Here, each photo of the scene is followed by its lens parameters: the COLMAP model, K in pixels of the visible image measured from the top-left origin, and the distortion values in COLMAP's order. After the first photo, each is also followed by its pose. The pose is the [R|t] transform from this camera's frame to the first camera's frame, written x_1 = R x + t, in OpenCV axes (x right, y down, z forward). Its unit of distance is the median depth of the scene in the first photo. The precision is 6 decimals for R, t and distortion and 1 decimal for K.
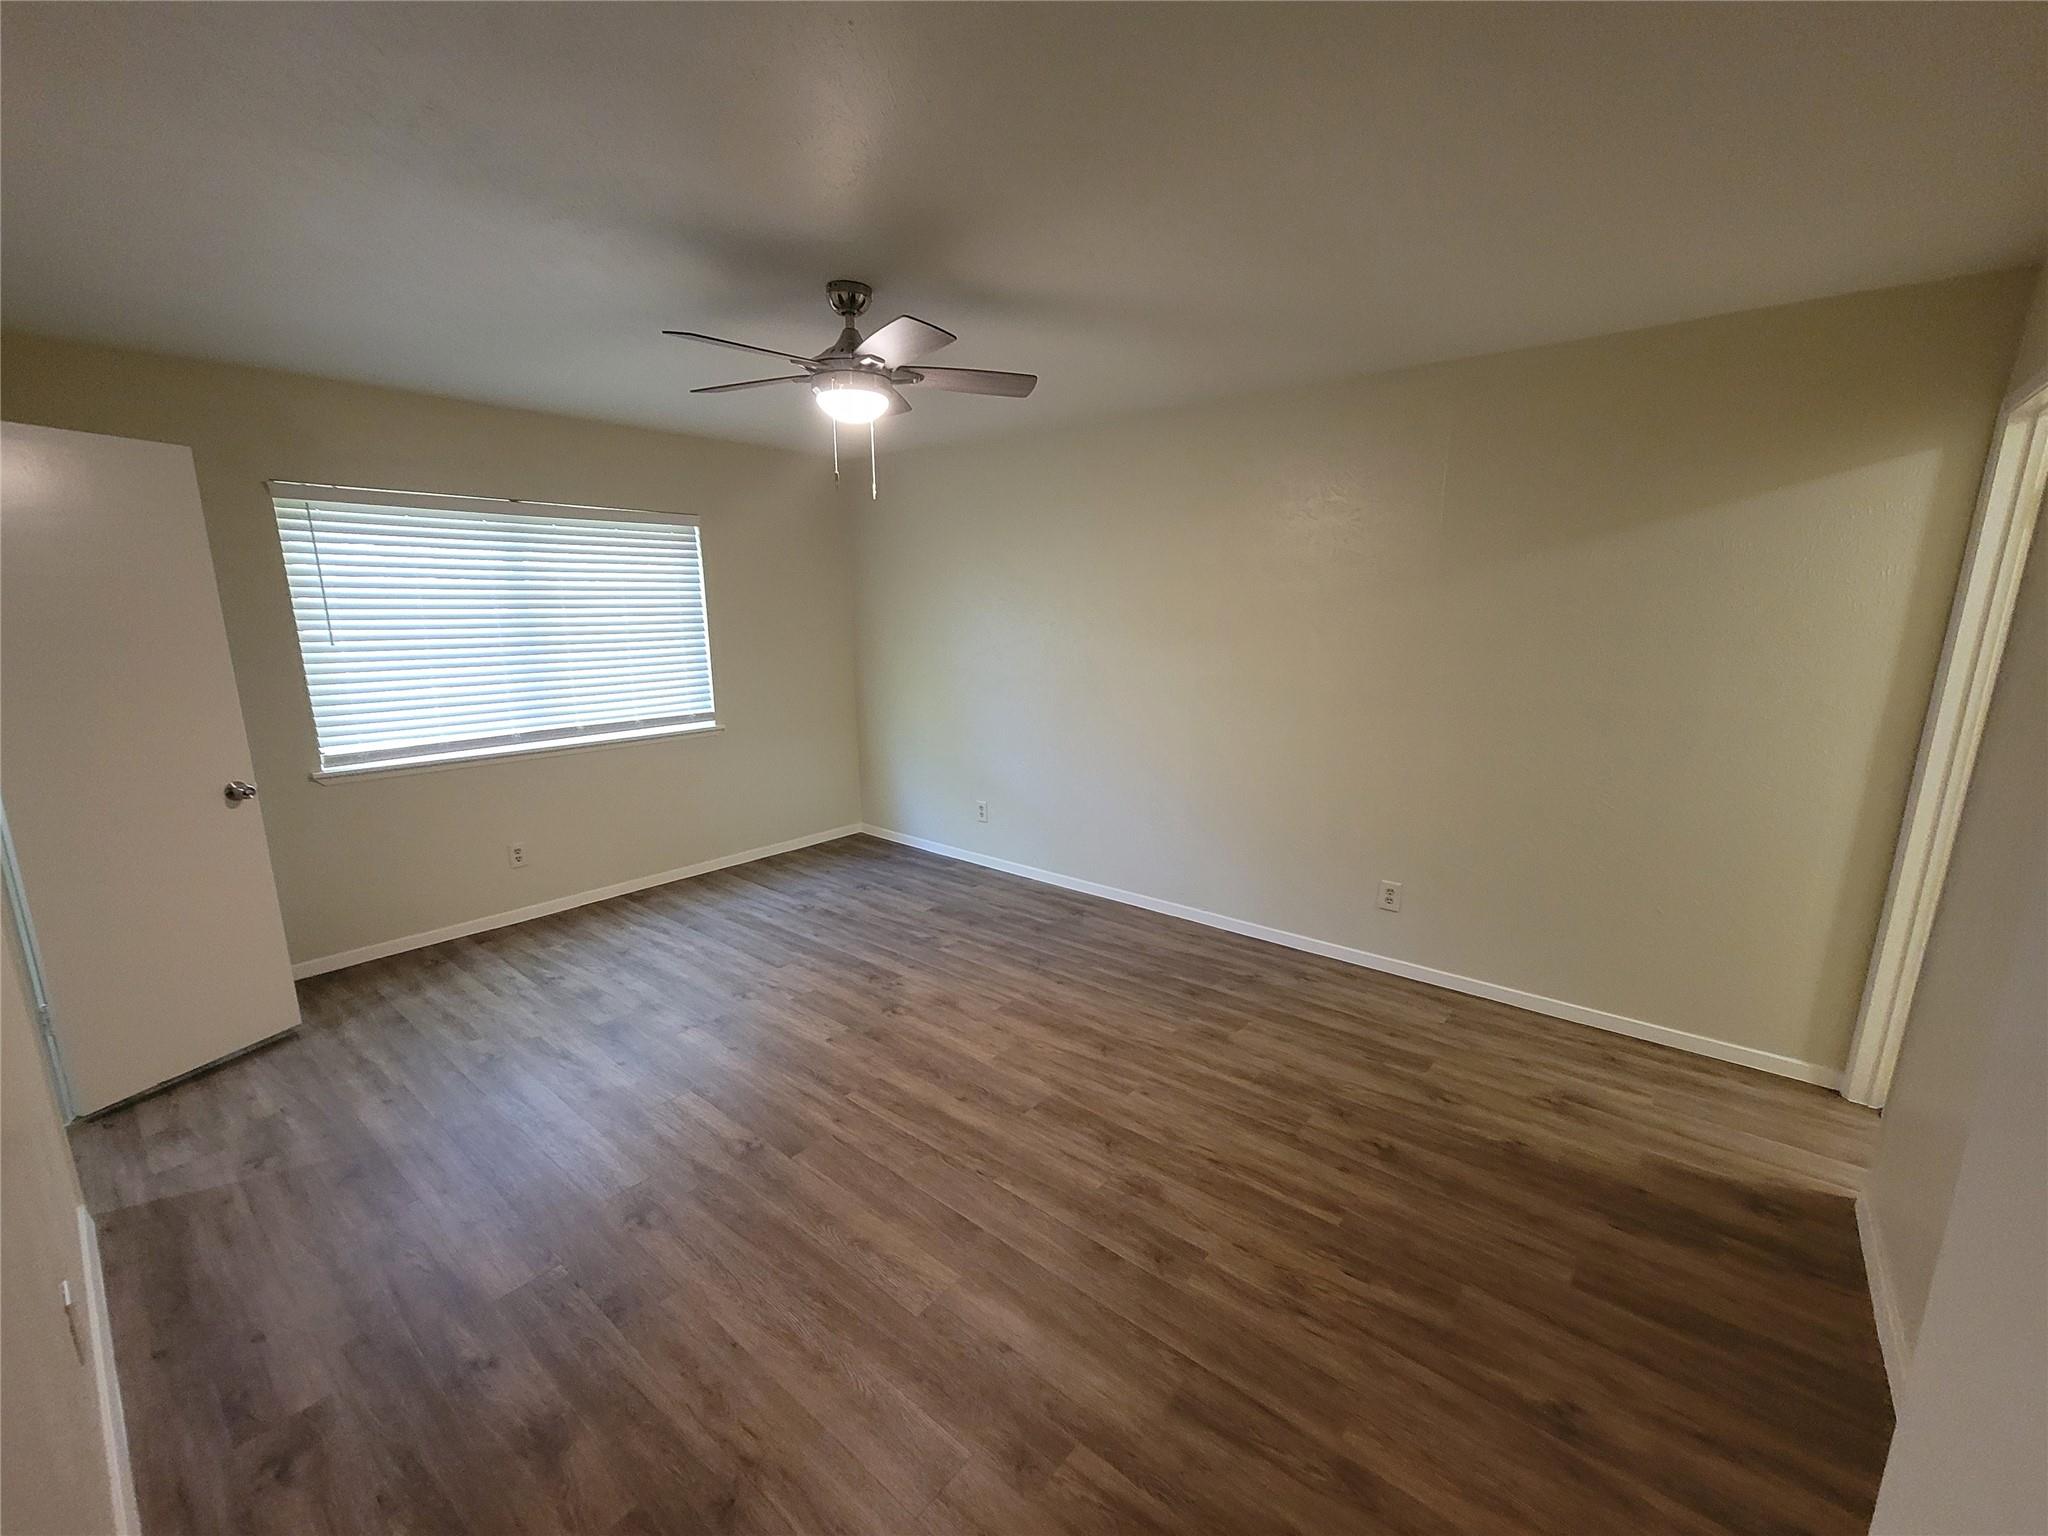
lens RADIAL K [[840.7, 0, 1028.7], [0, 840.7, 771.4], [0, 0, 1]] dist [0.000398, 0.000096]
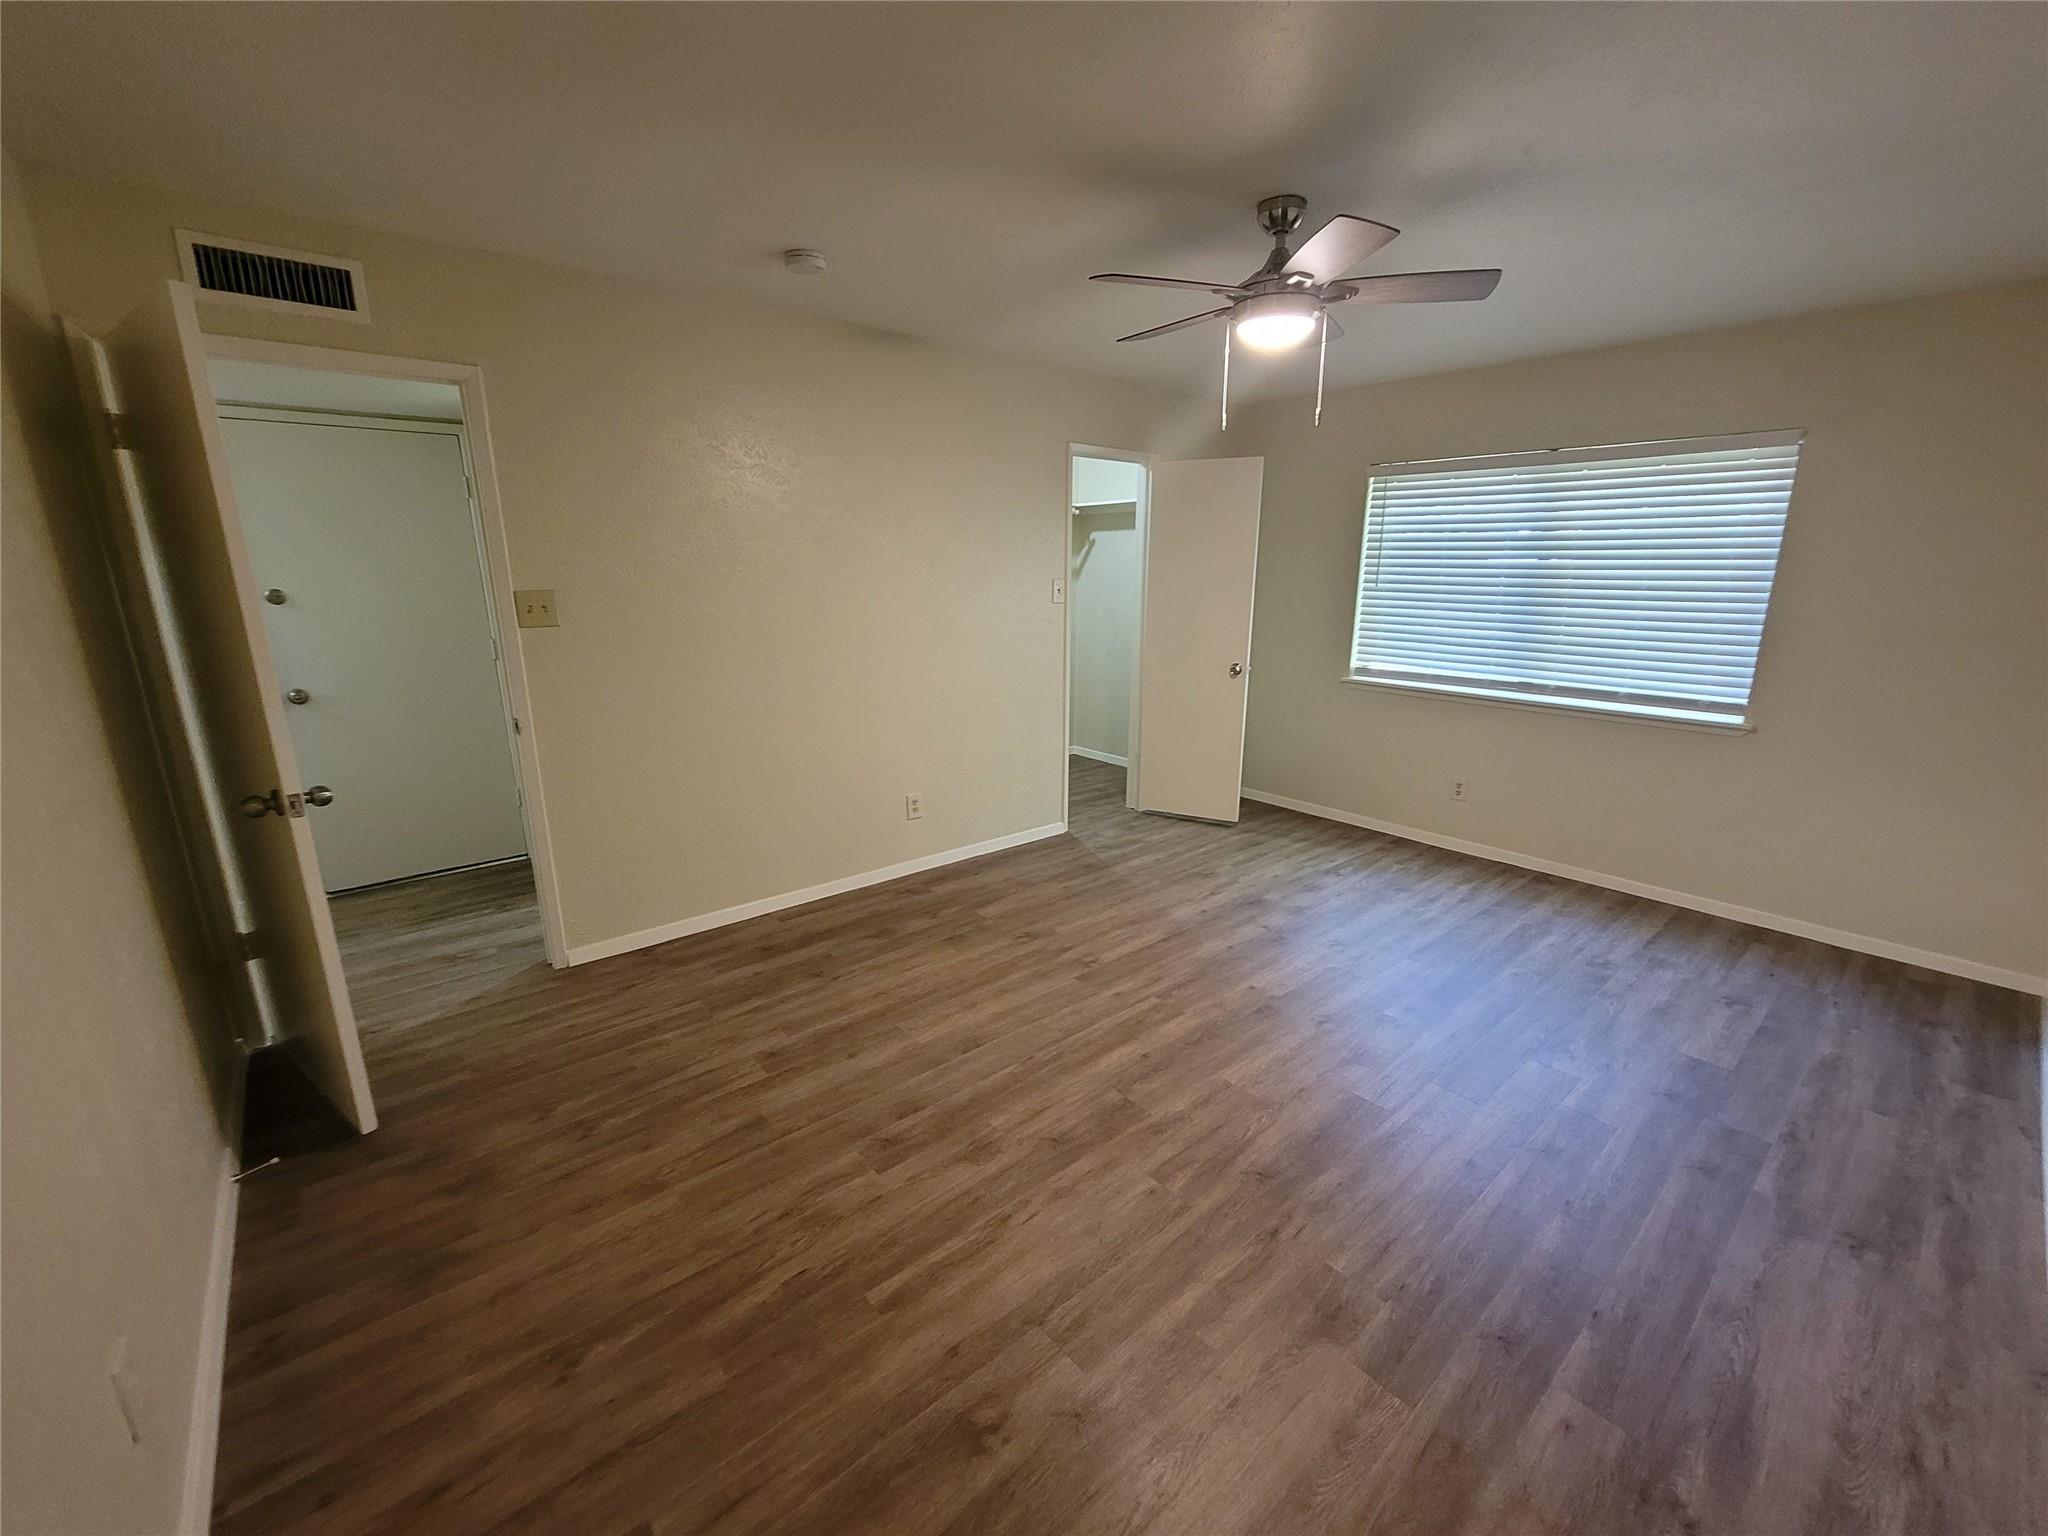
lens RADIAL K [[840.7, 0, 1028.7], [0, 840.7, 771.4], [0, 0, 1]] dist [0.000398, 0.000096]
pose [[-0.168372, 0.238388, -0.956463, 0.803567], [-0.199371, 0.942026, 0.269886, -0.162123], [0.965351, 0.236132, -0.111083, 0.893555]]
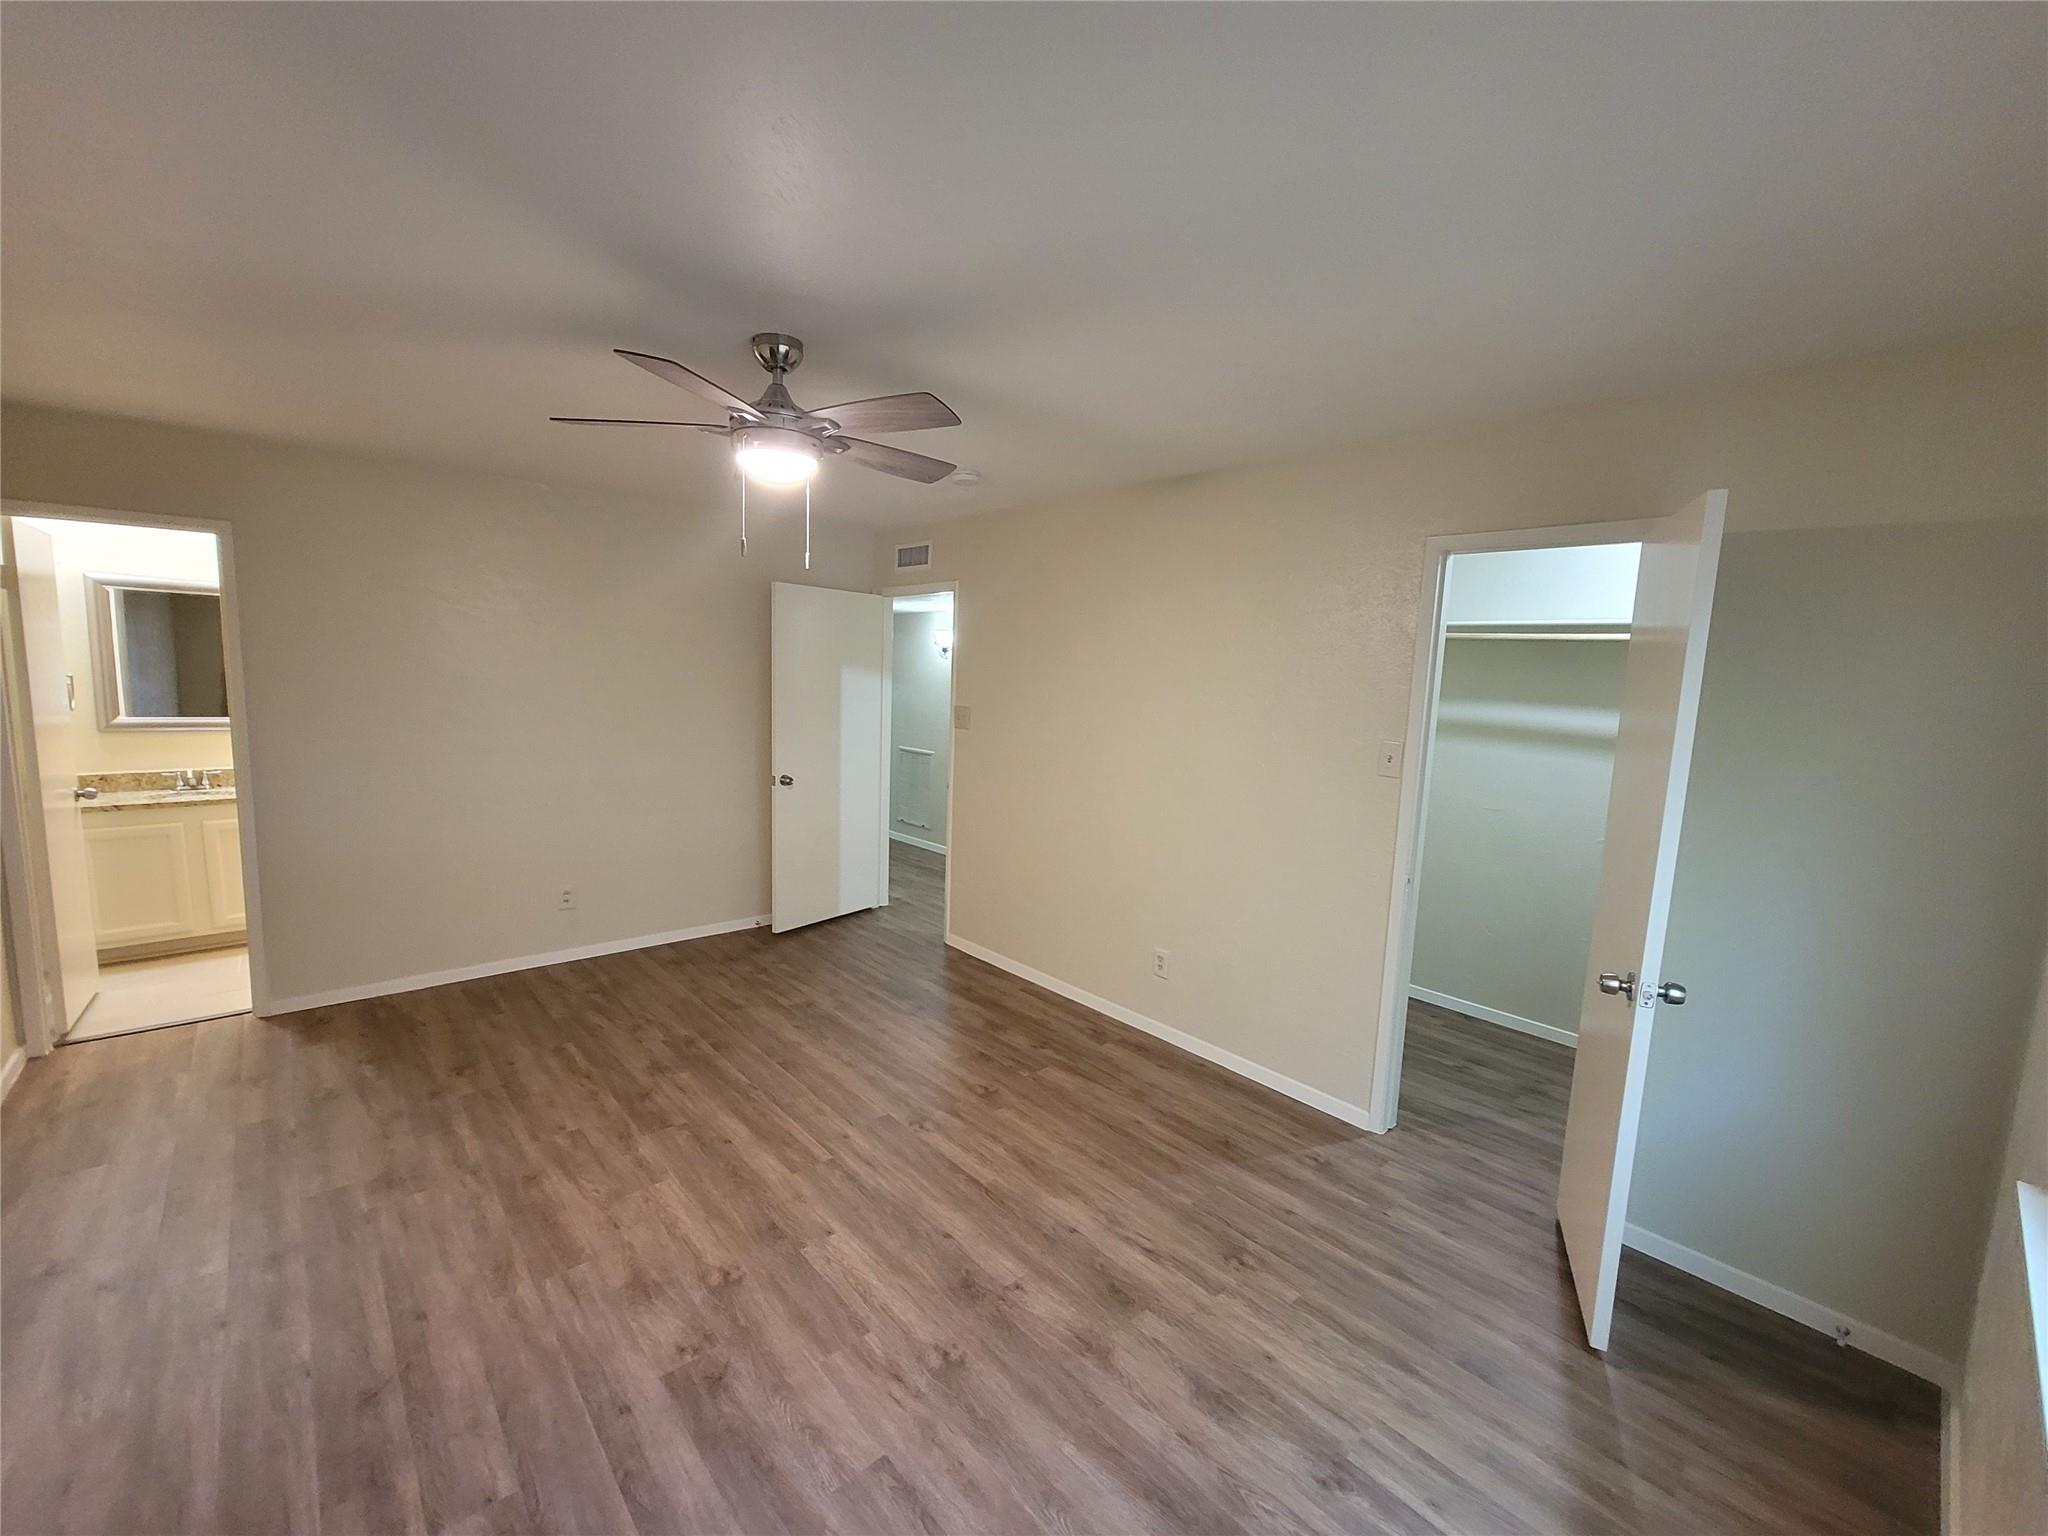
lens RADIAL K [[837.3, 0, 1028.5], [0, 837.3, 785.3], [0, 0, 1]] dist [-0.000844, -0.000083]
pose [[-0.988079, -0.054534, 0.143969, -0.575485], [-0.004872, 0.945768, 0.324806, -0.374600], [-0.153874, 0.320233, -0.934759, 1.771615]]
